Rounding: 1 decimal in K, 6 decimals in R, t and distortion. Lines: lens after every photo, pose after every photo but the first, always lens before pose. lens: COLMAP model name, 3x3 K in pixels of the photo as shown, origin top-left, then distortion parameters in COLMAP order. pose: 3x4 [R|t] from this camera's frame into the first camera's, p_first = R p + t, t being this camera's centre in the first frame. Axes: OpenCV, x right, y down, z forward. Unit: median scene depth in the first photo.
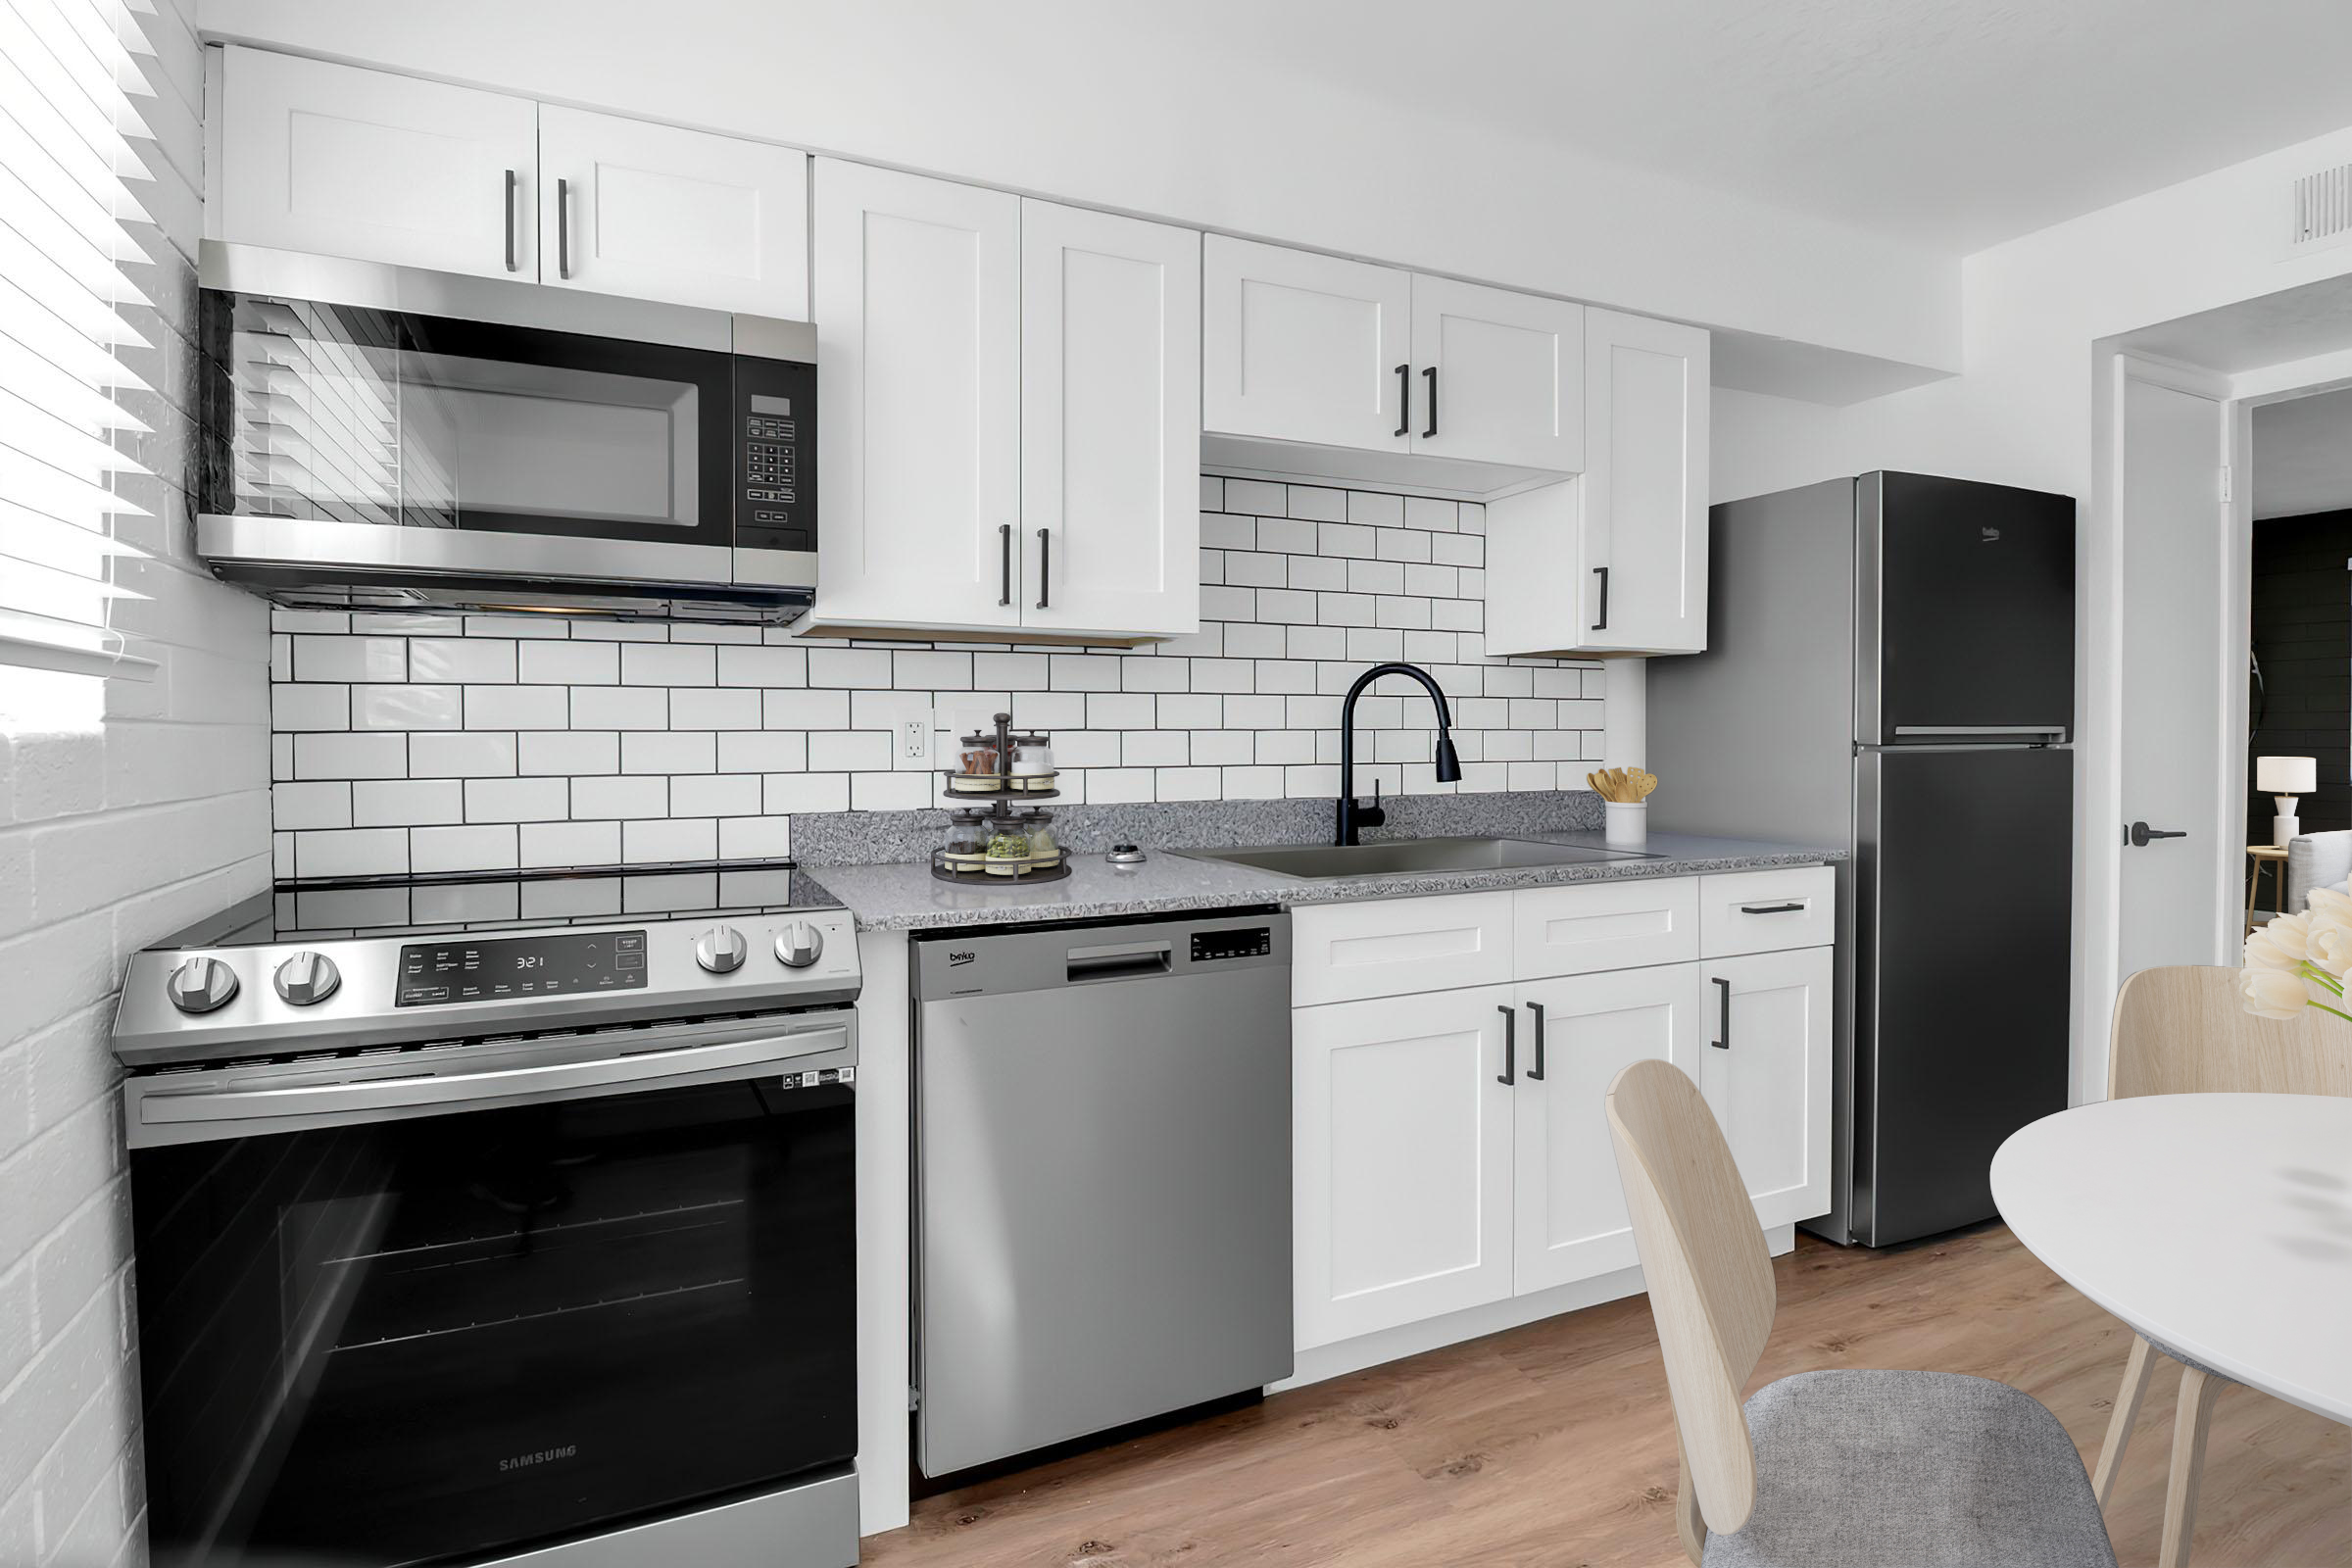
lens RADIAL K [[1108.2, 0, 1097.5], [0, 1108.2, 752.7], [0, 0, 1]] dist [0.001560, -0.010353]
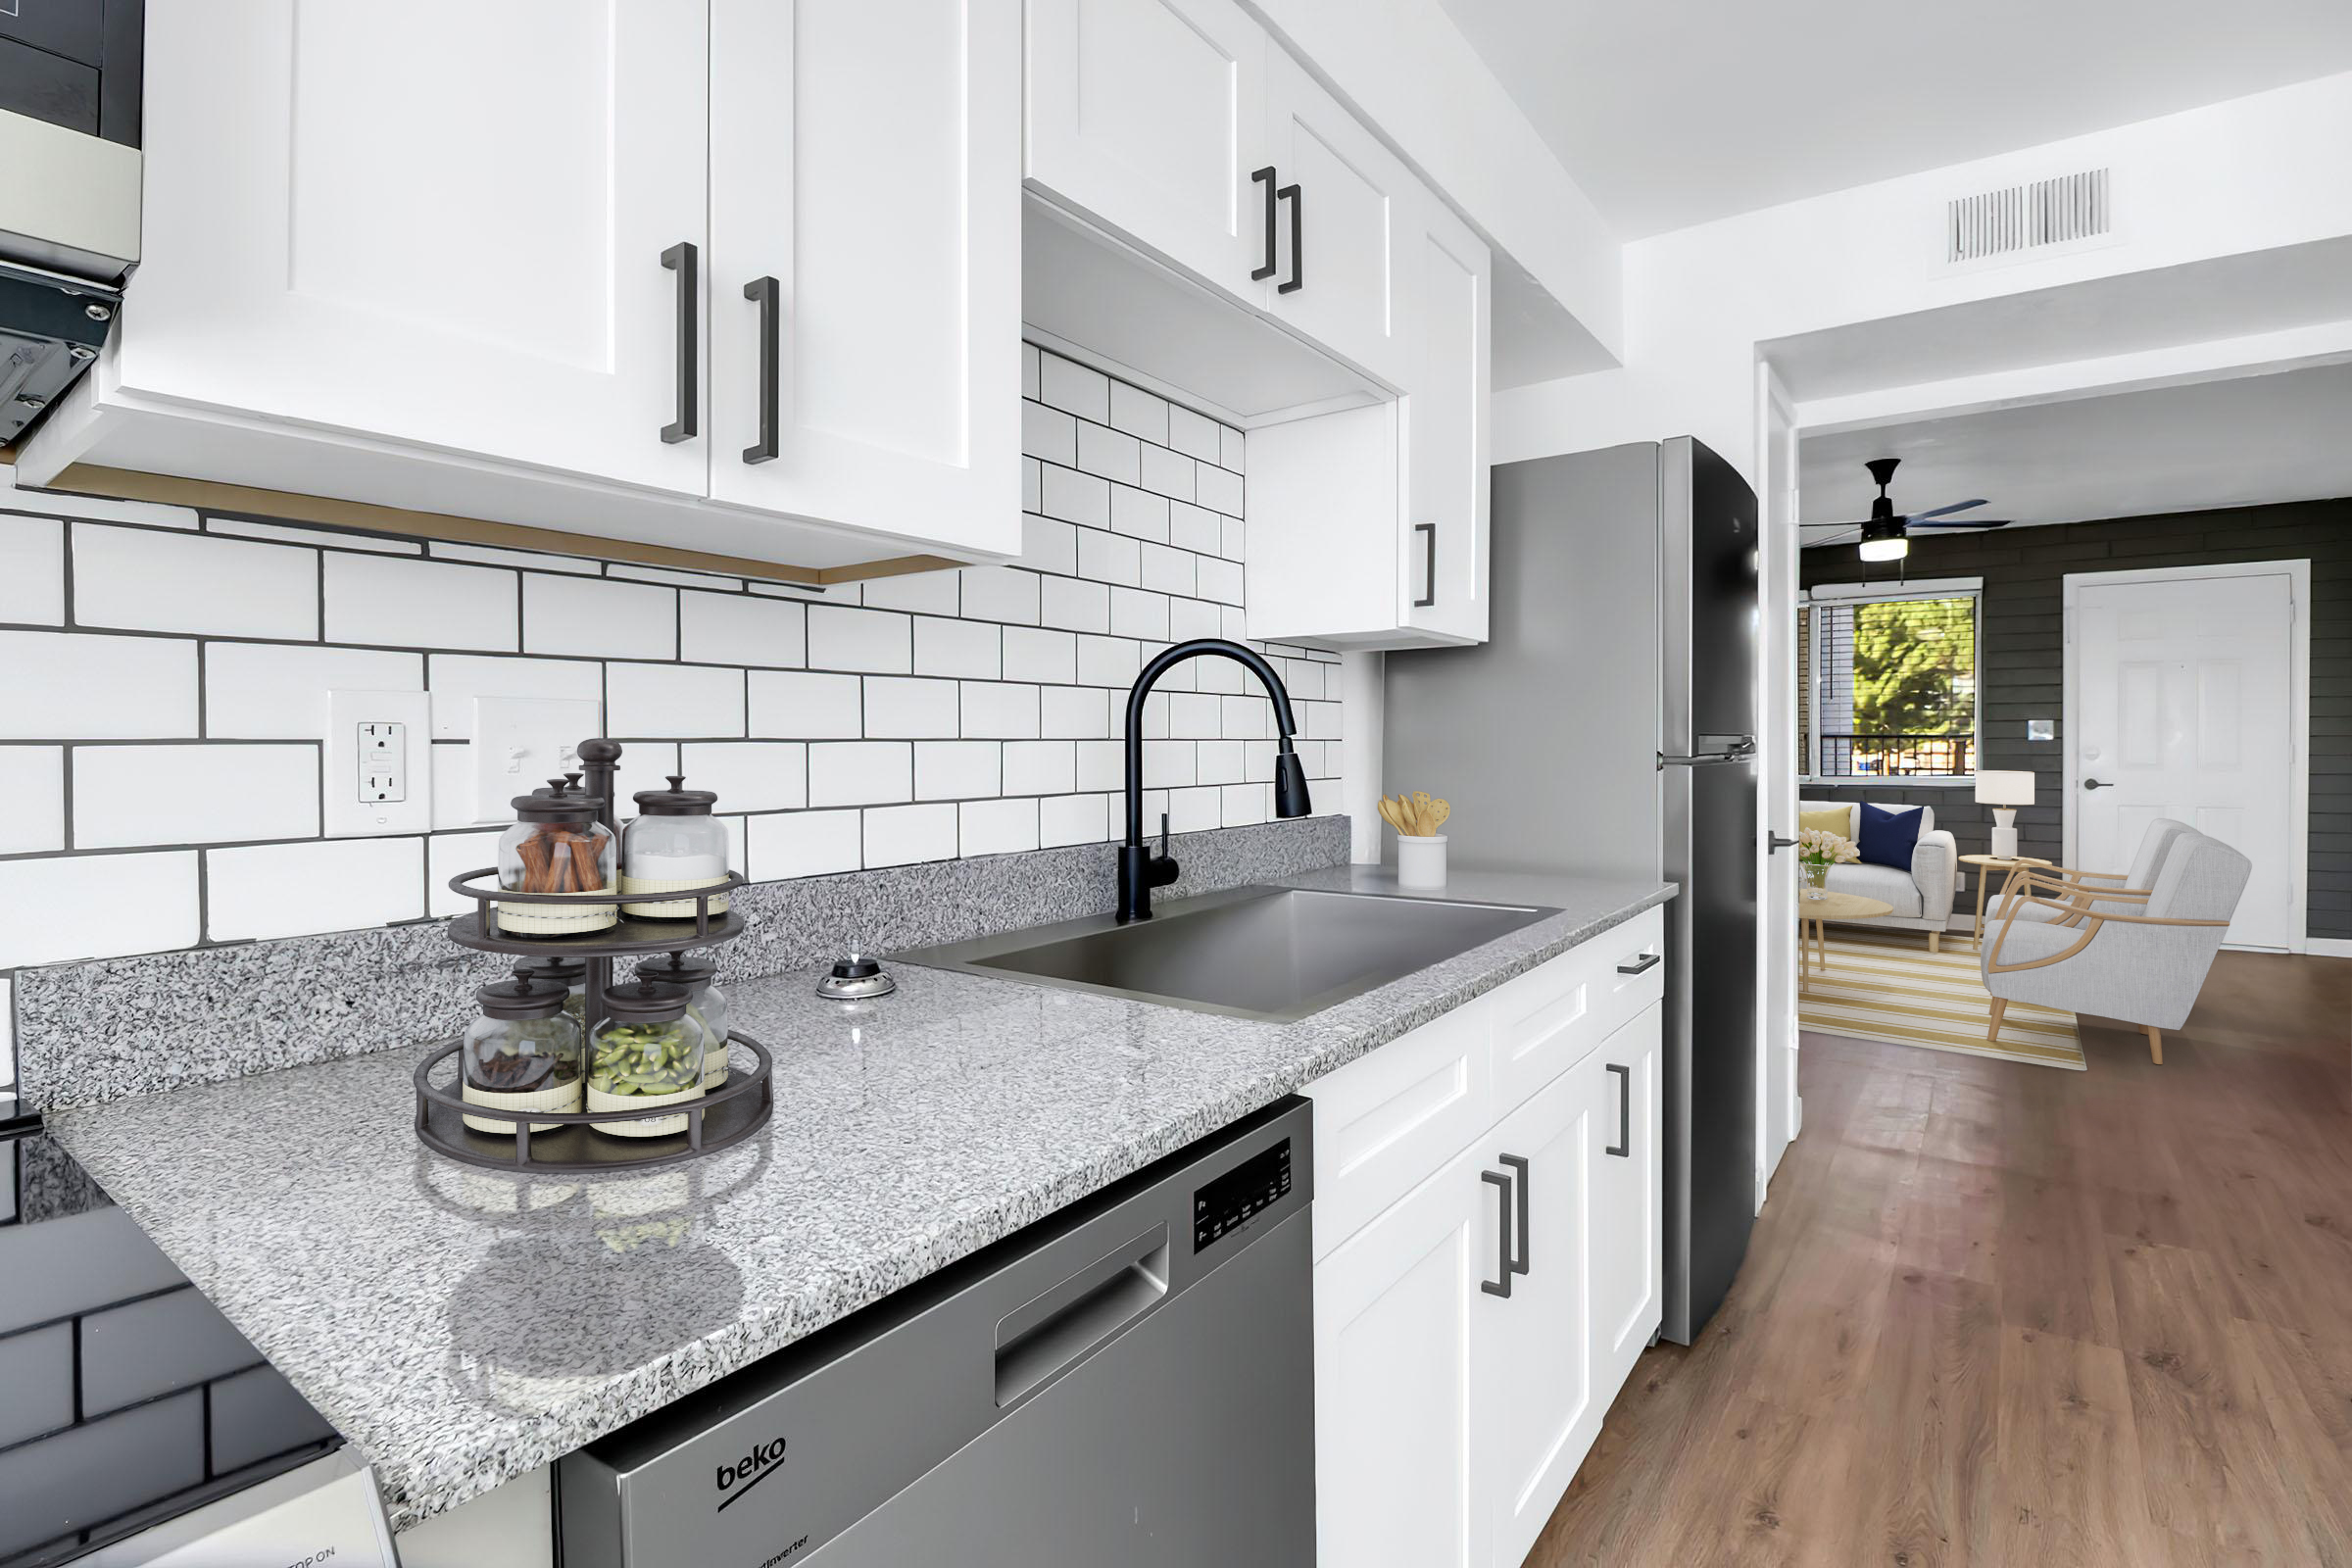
lens RADIAL K [[1150.9, 0, 1080.3], [0, 1150.9, 754.8], [0, 0, 1]] dist [0.000478, -0.018196]
pose [[0.879772, -0.007148, 0.475342, -0.139272], [0.011953, 0.999903, -0.007087, -0.008532], [-0.475245, 0.011917, 0.879773, 0.484091]]
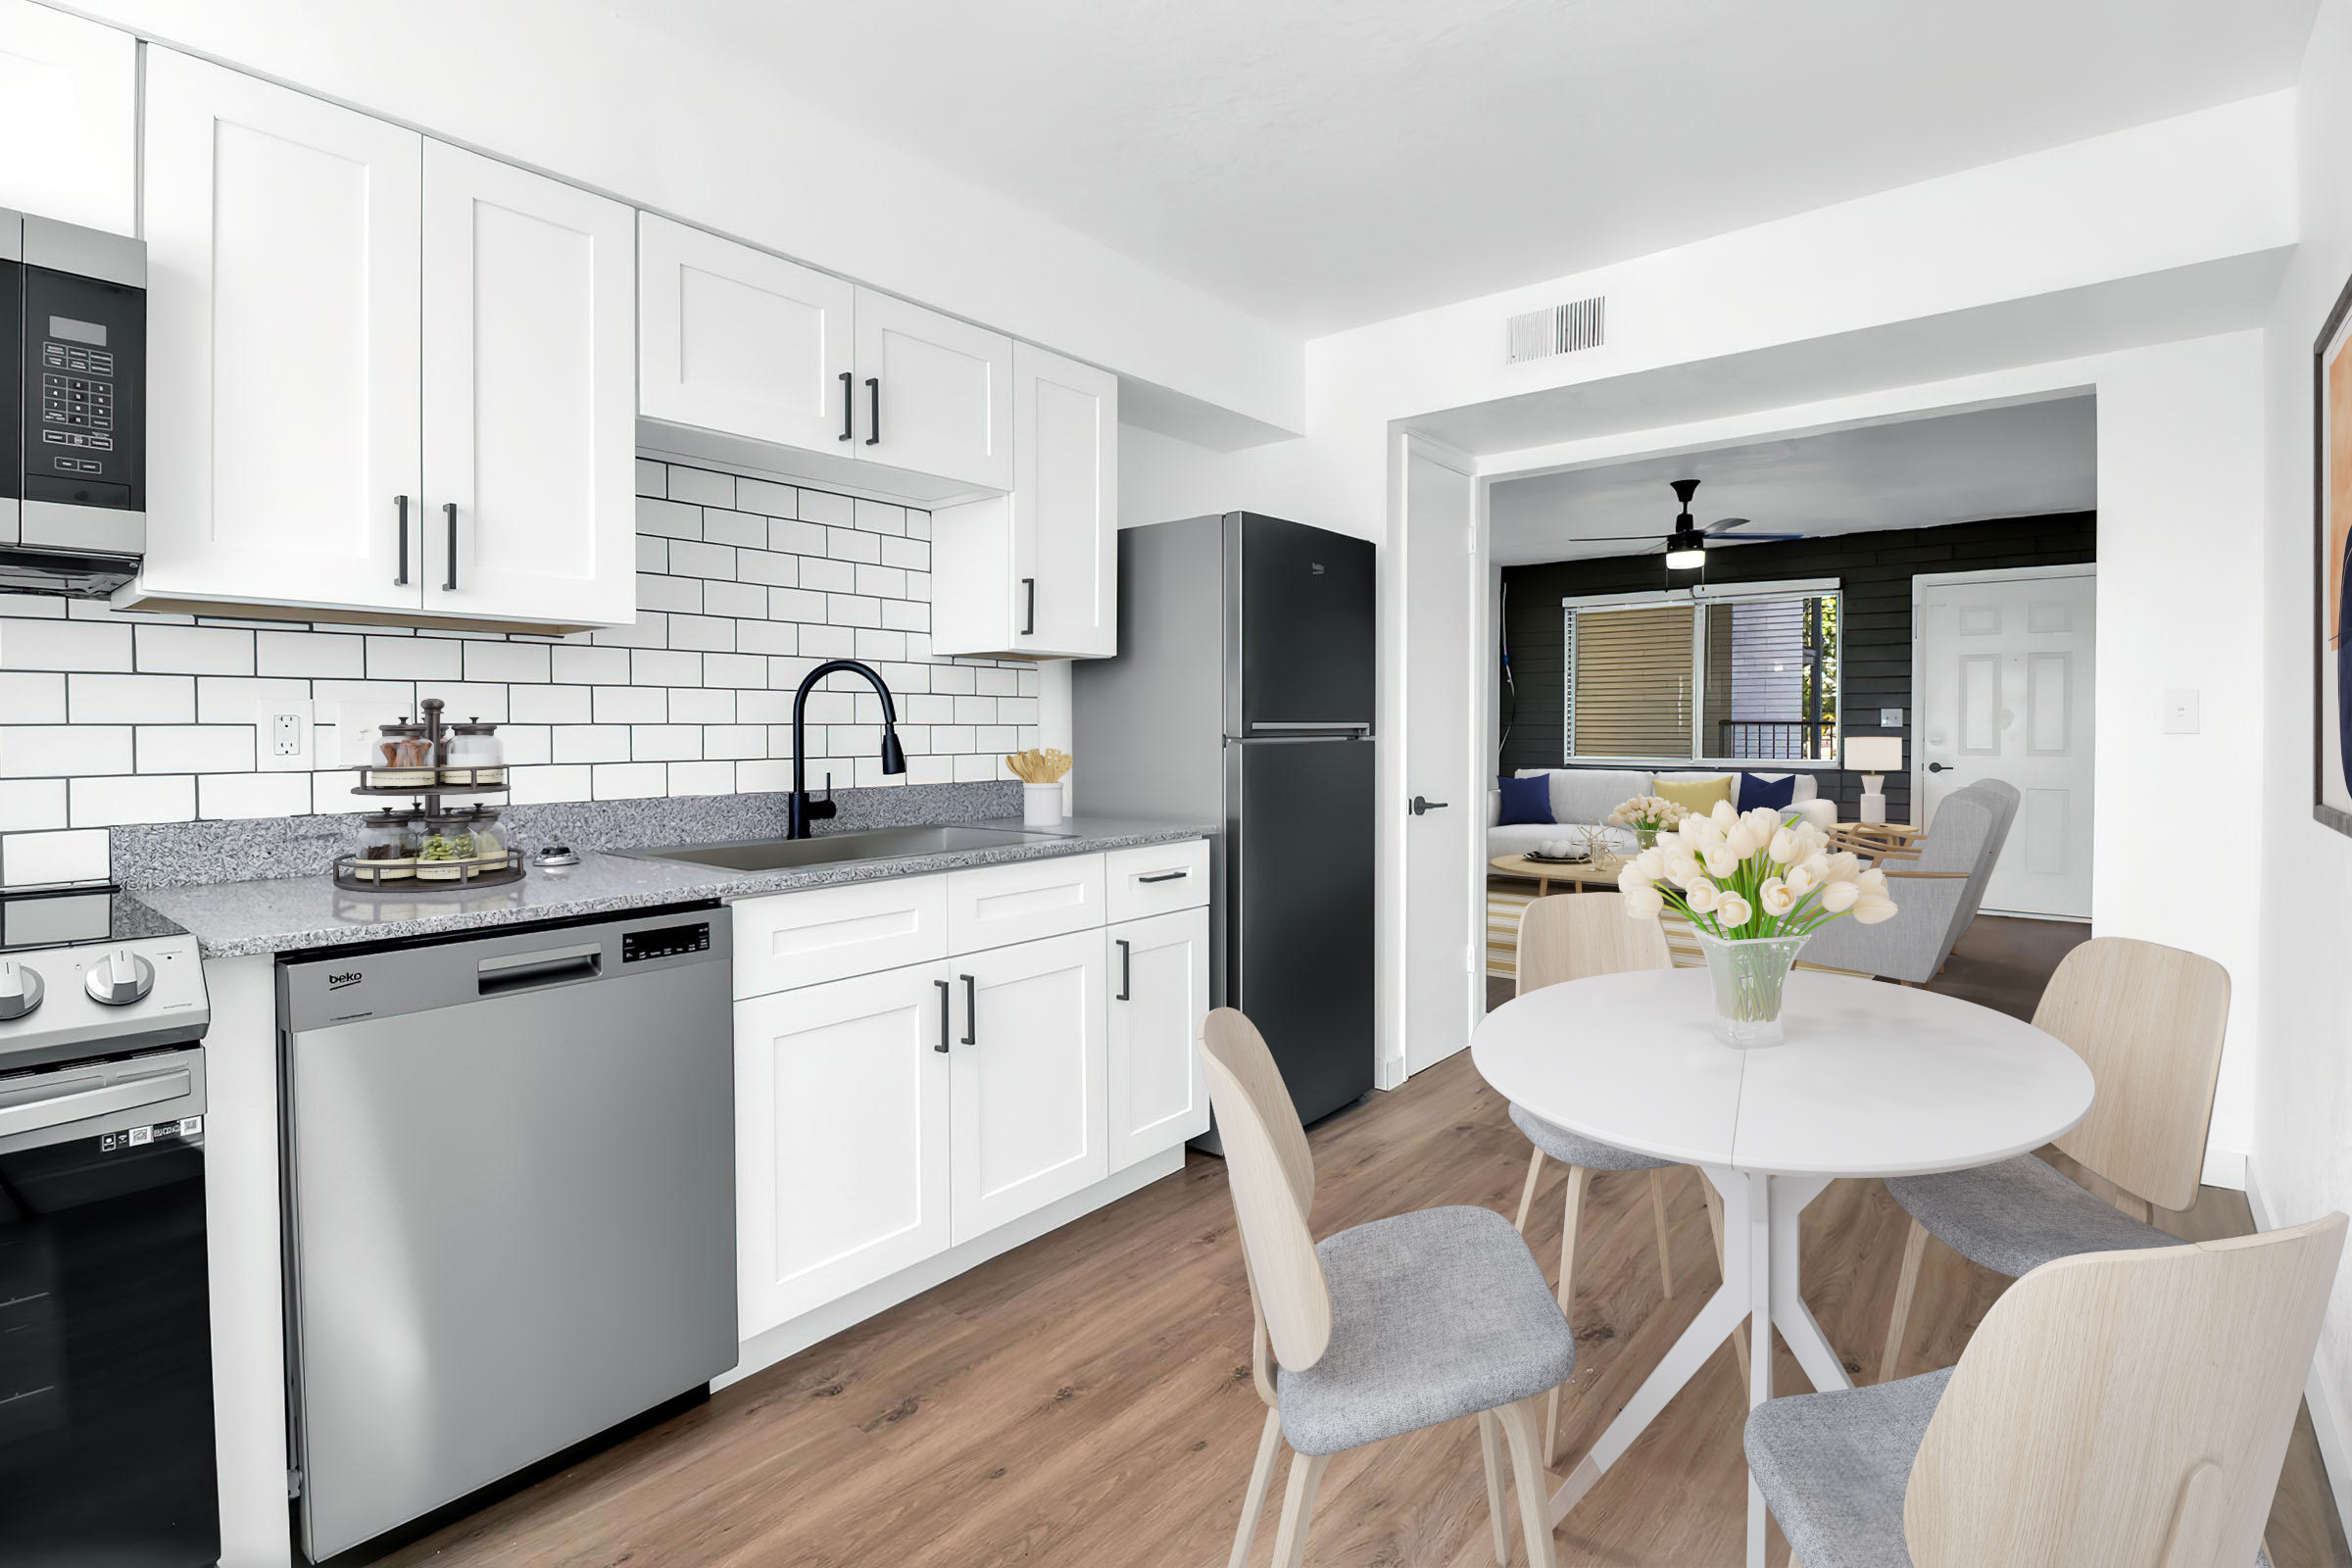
lens RADIAL K [[1133.3, 0, 1074.3], [0, 1133.3, 749.4], [0, 0, 1]] dist [0.001066, -0.020143]
pose [[0.907466, -0.007591, 0.420057, 0.021890], [0.007088, 0.999971, 0.002758, 0.001139], [-0.420066, 0.000474, 0.907493, -0.052574]]
